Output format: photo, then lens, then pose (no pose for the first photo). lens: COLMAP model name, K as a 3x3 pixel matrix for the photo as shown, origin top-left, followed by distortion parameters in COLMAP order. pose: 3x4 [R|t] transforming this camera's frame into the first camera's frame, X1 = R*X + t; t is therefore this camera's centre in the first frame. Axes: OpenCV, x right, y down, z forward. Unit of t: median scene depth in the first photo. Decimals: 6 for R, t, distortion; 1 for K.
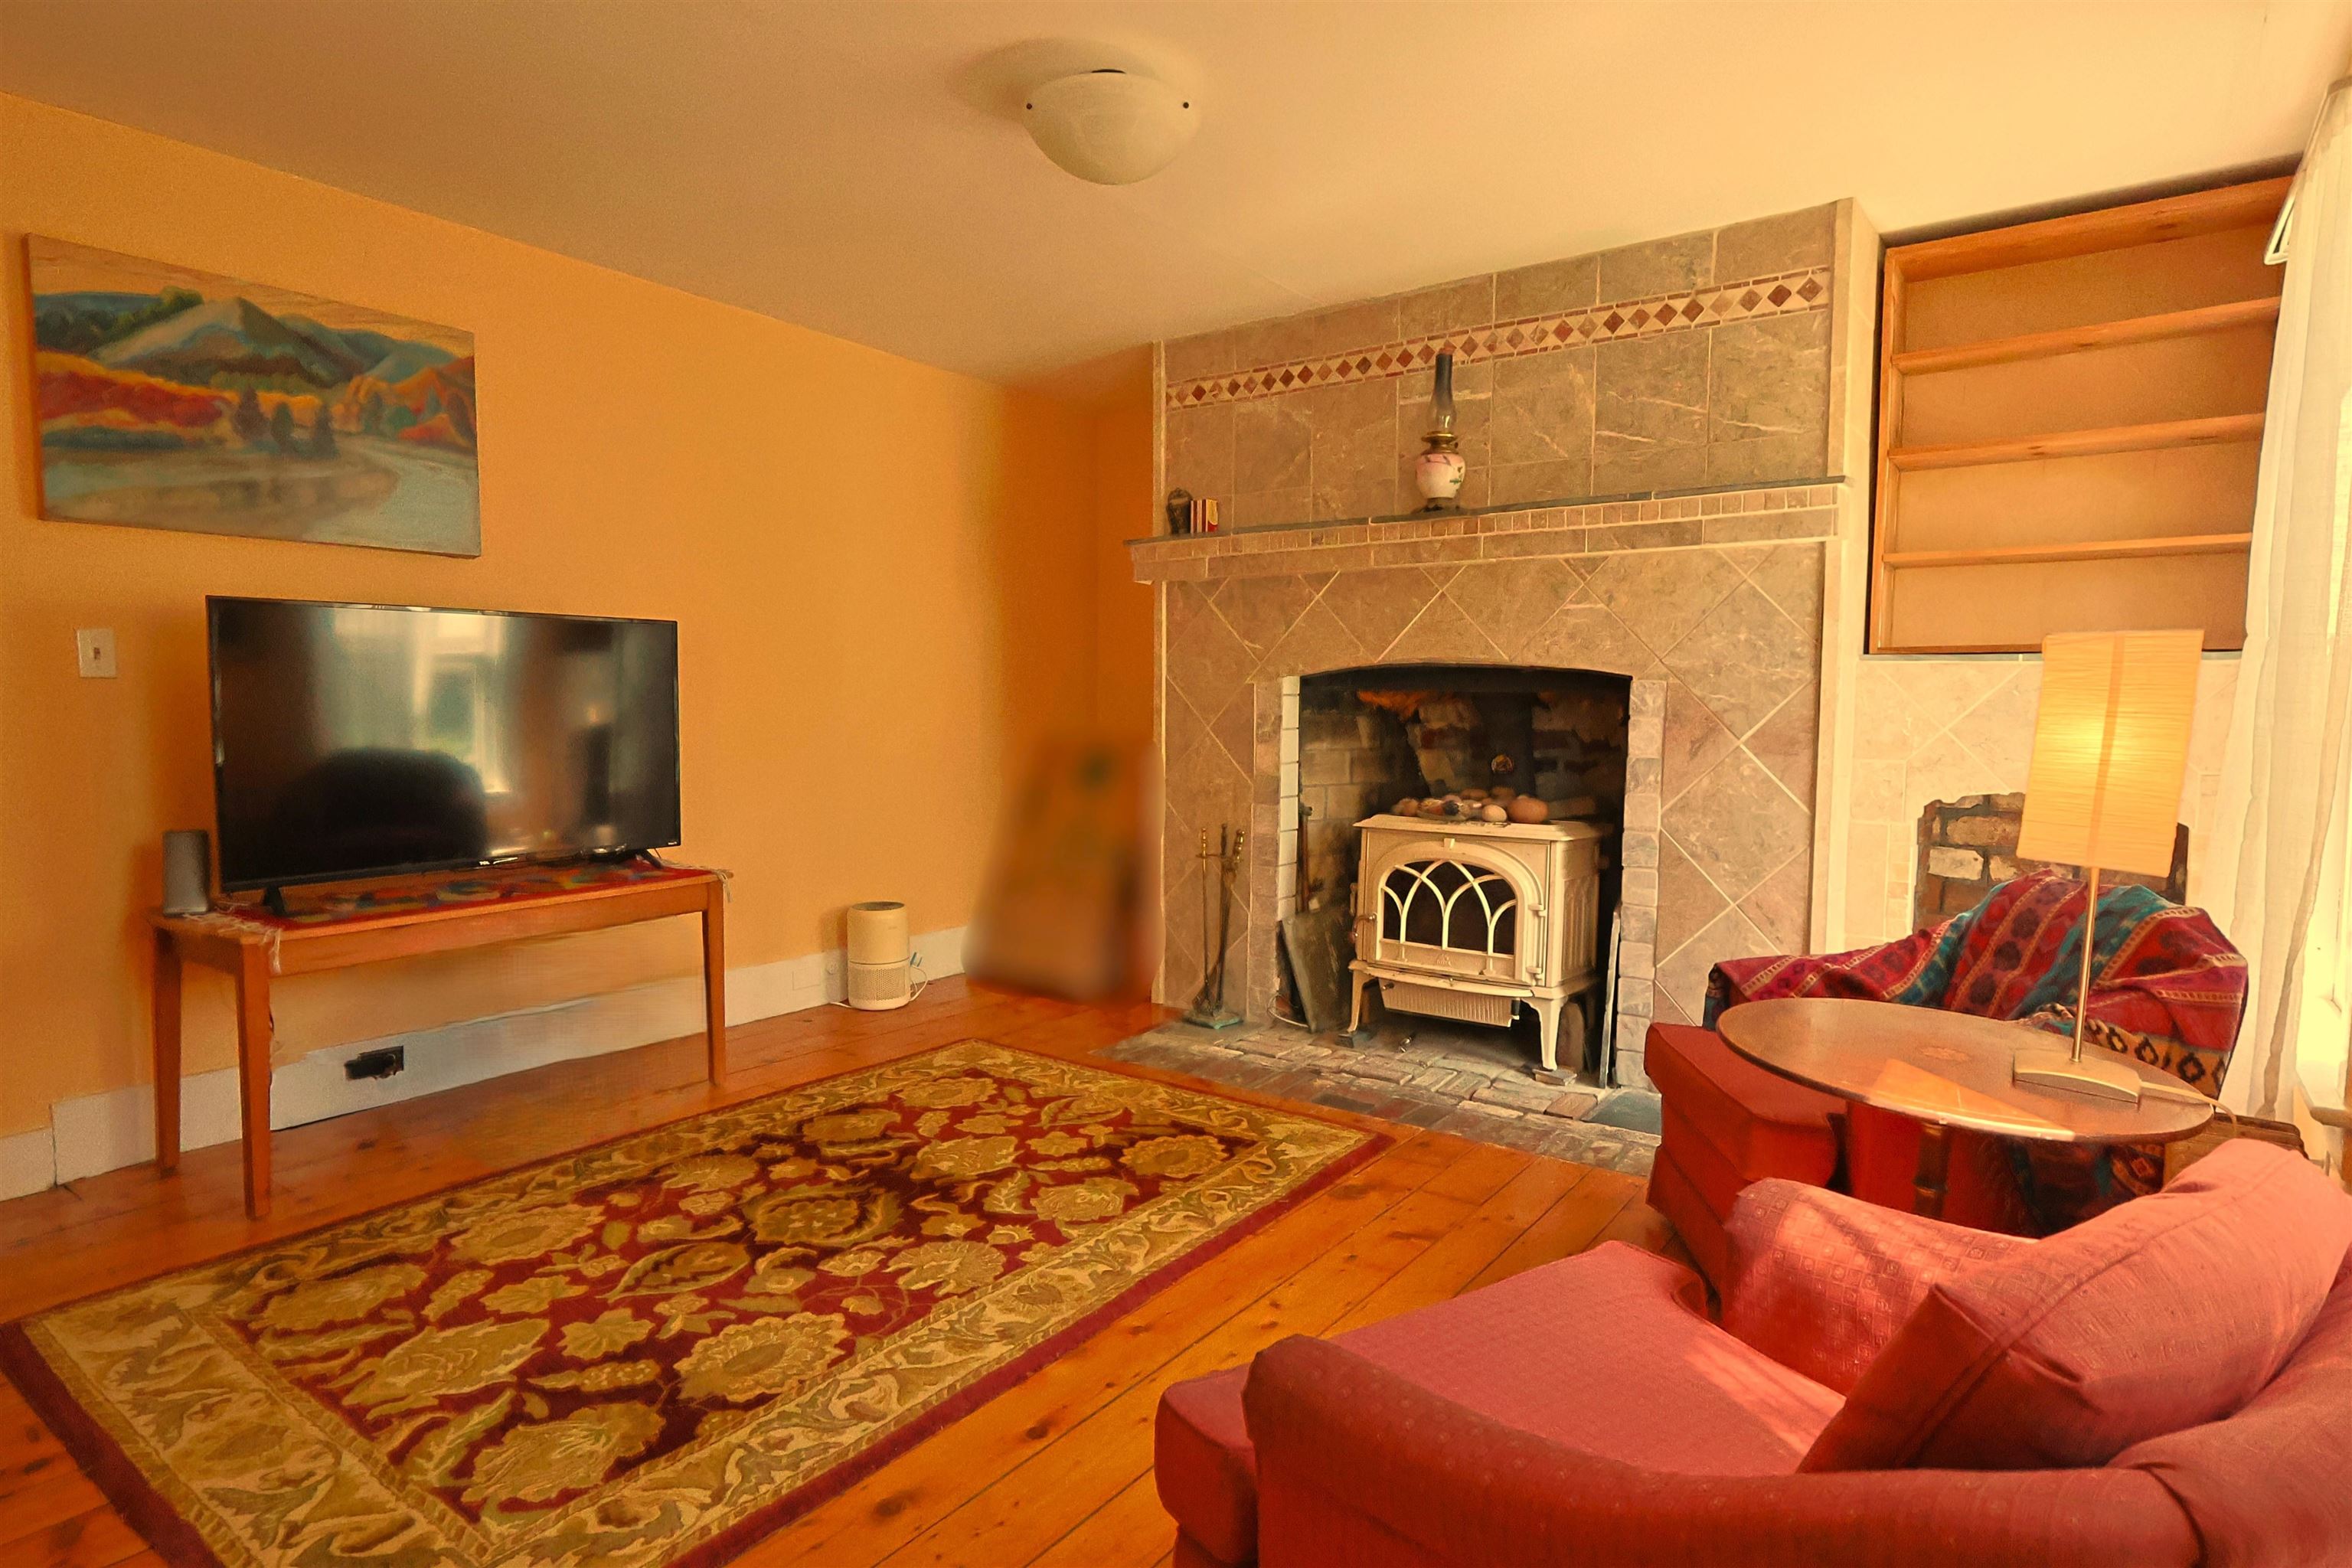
lens RADIAL K [[1276.8, 0, 1189.3], [0, 1276.8, 785.9], [0, 0, 1]] dist [0.006504, -0.002324]
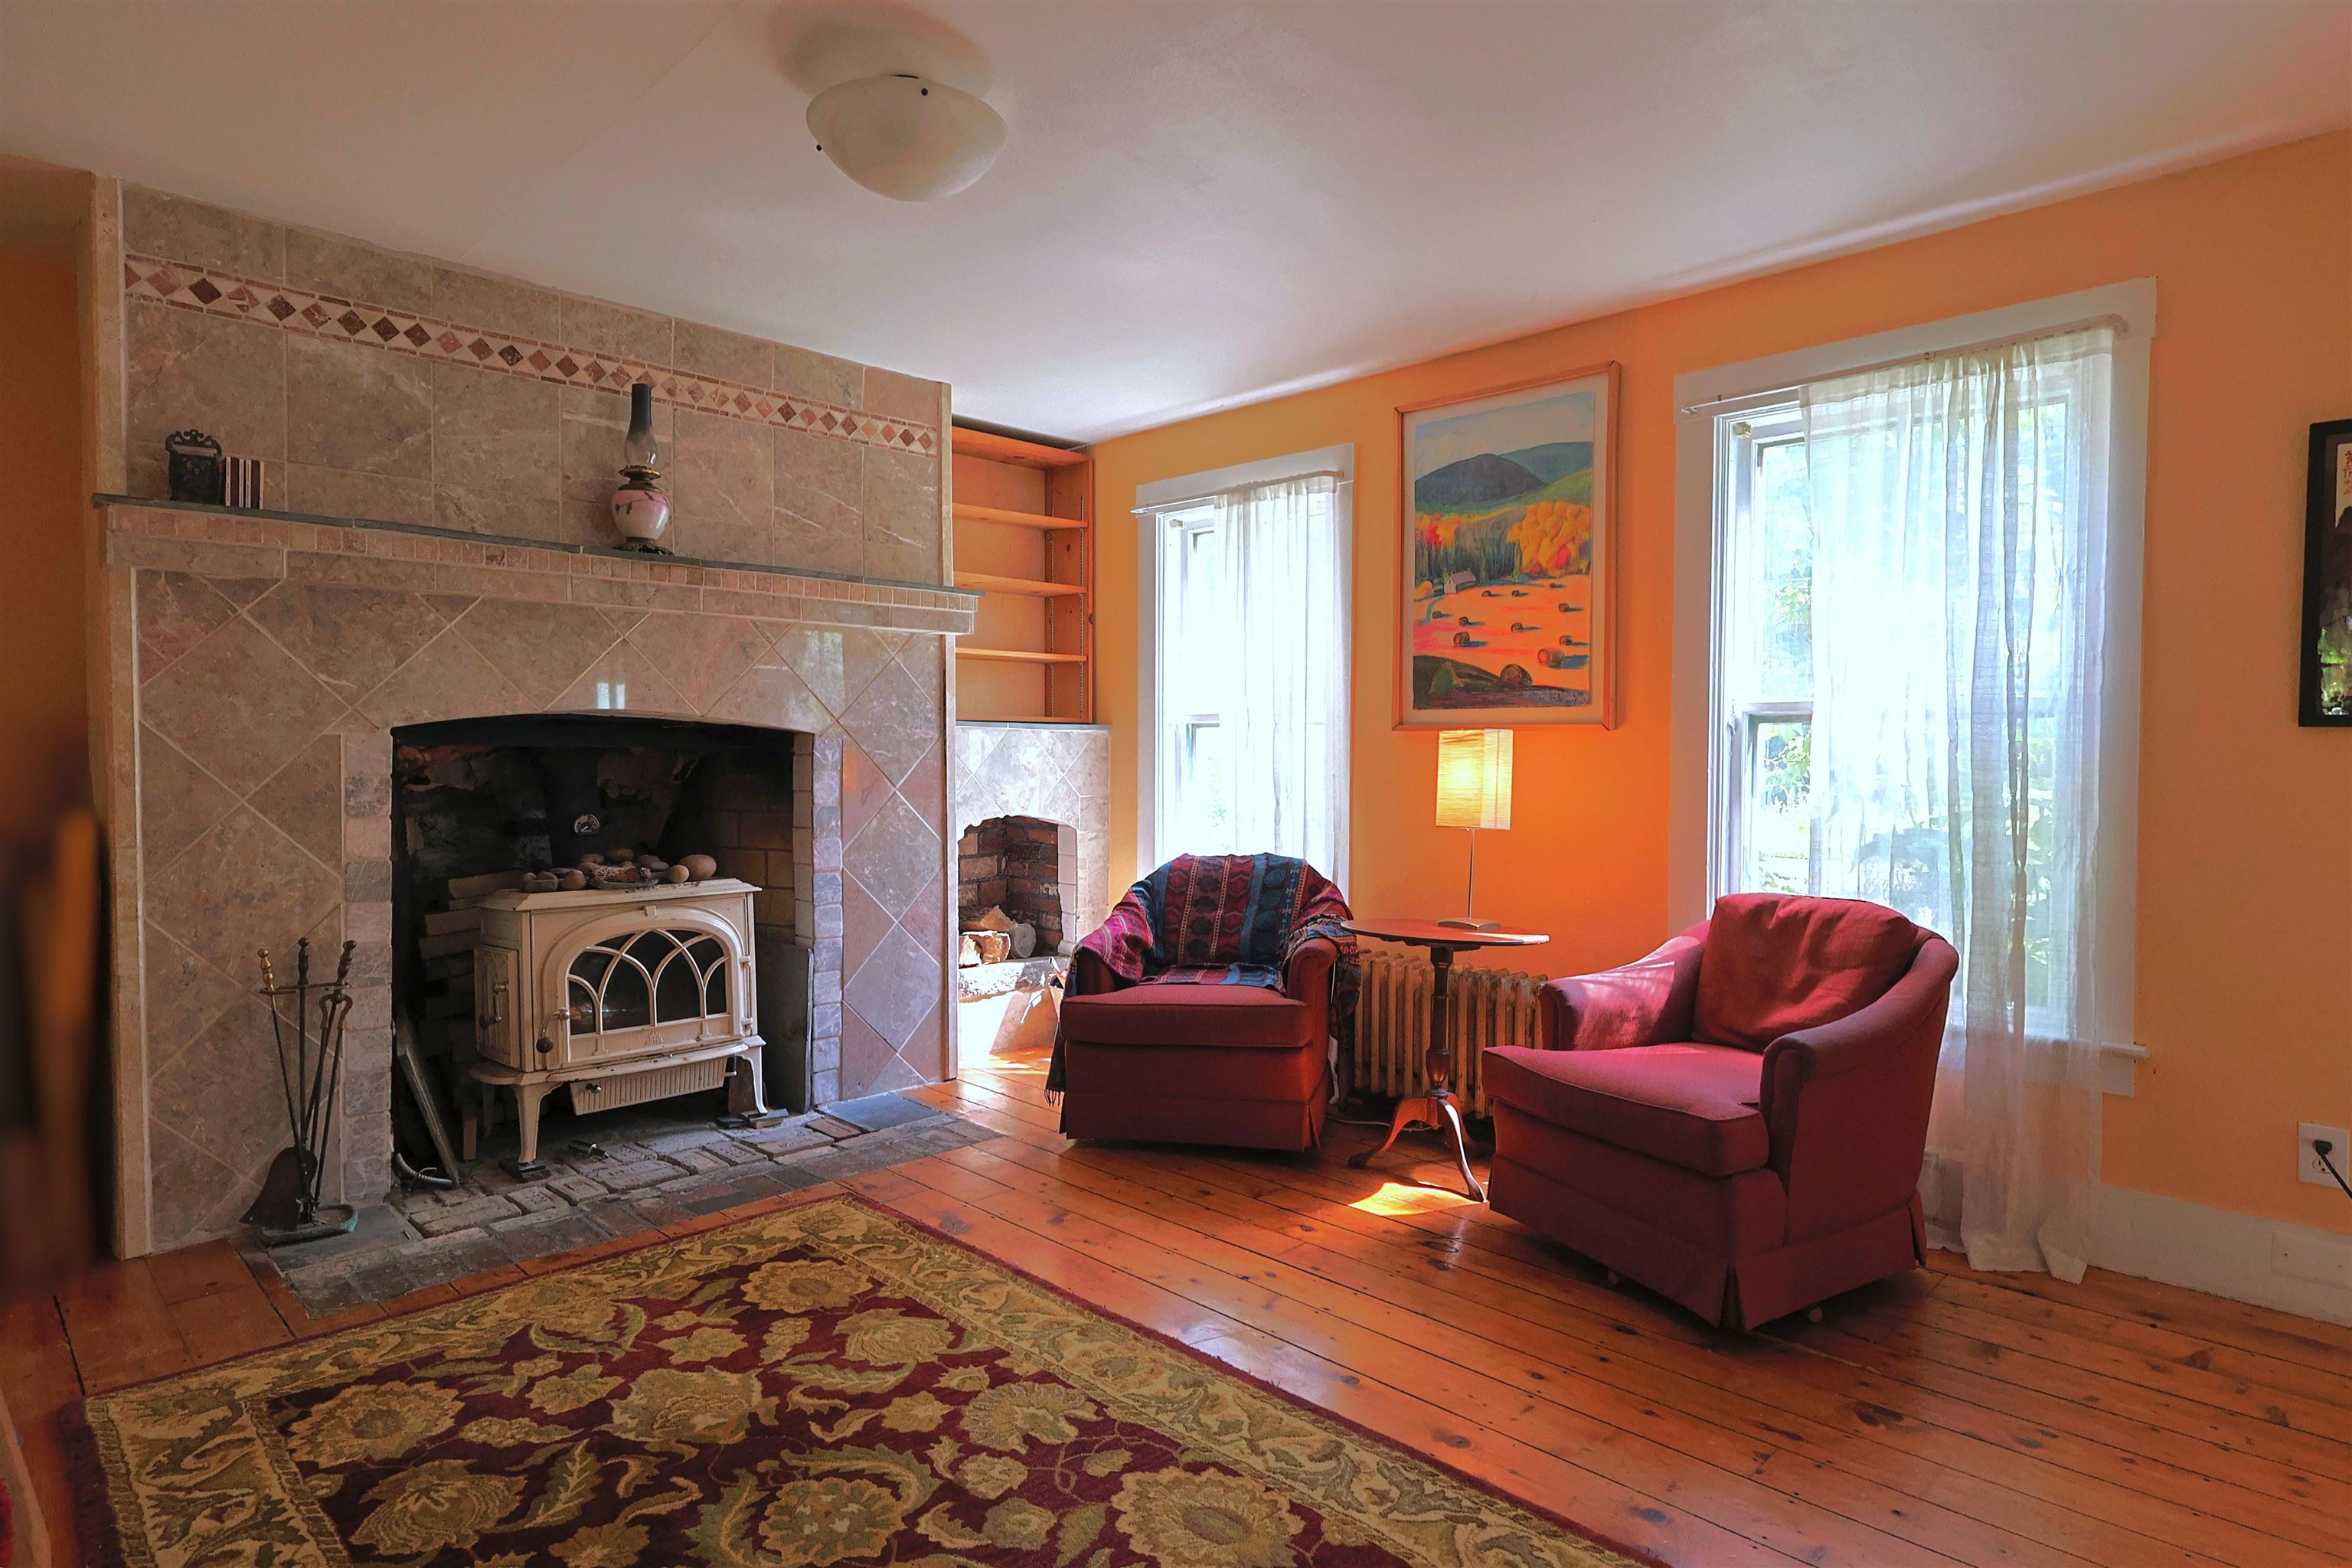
lens RADIAL K [[1277.6, 0, 1192.4], [0, 1277.6, 790.7], [0, 0, 1]] dist [-0.005433, 0.003167]
pose [[0.139944, -0.033575, 0.989590, -0.730953], [0.068022, 0.997390, 0.024220, -0.042115], [-0.987820, 0.063925, 0.141862, 0.534499]]
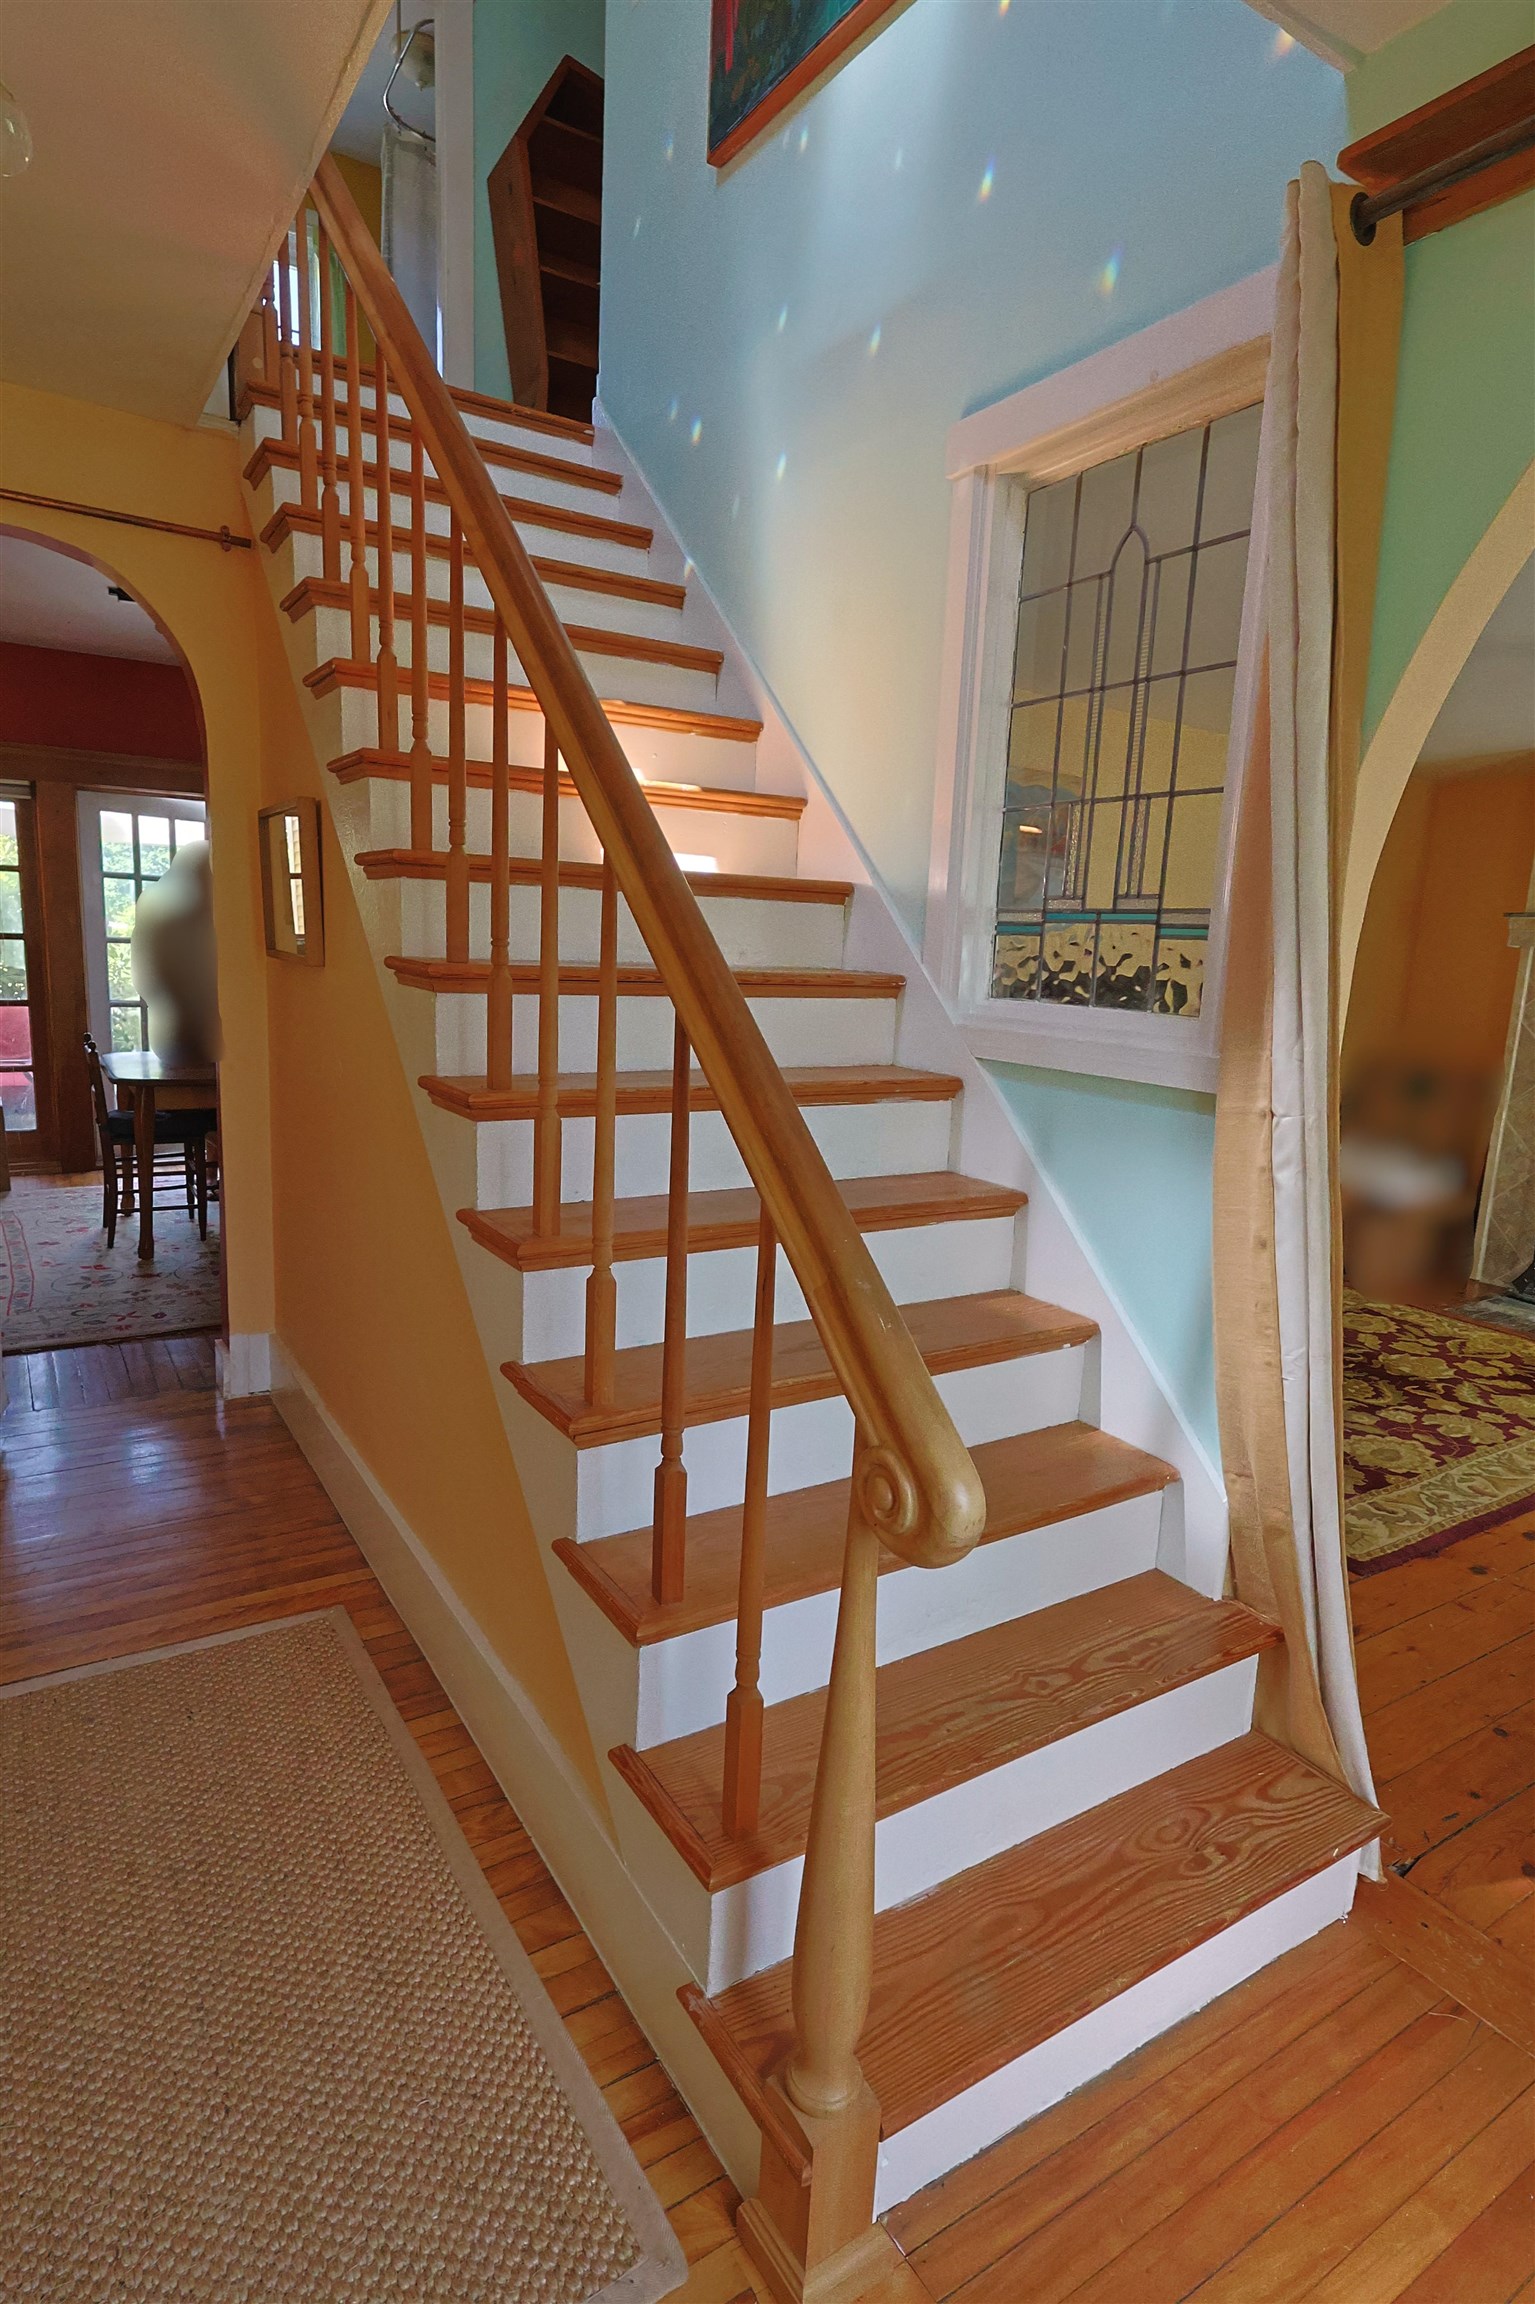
lens RADIAL K [[1251.5, 0, 762.2], [0, 1251.5, 1158.7], [0, 0, 1]] dist [-0.005433, 0.003167]
pose [[0.936471, 0.107898, -0.333736, -0.378297], [-0.073809, 0.990824, 0.113229, -0.049060], [0.342891, -0.081403, 0.935842, -0.524463]]
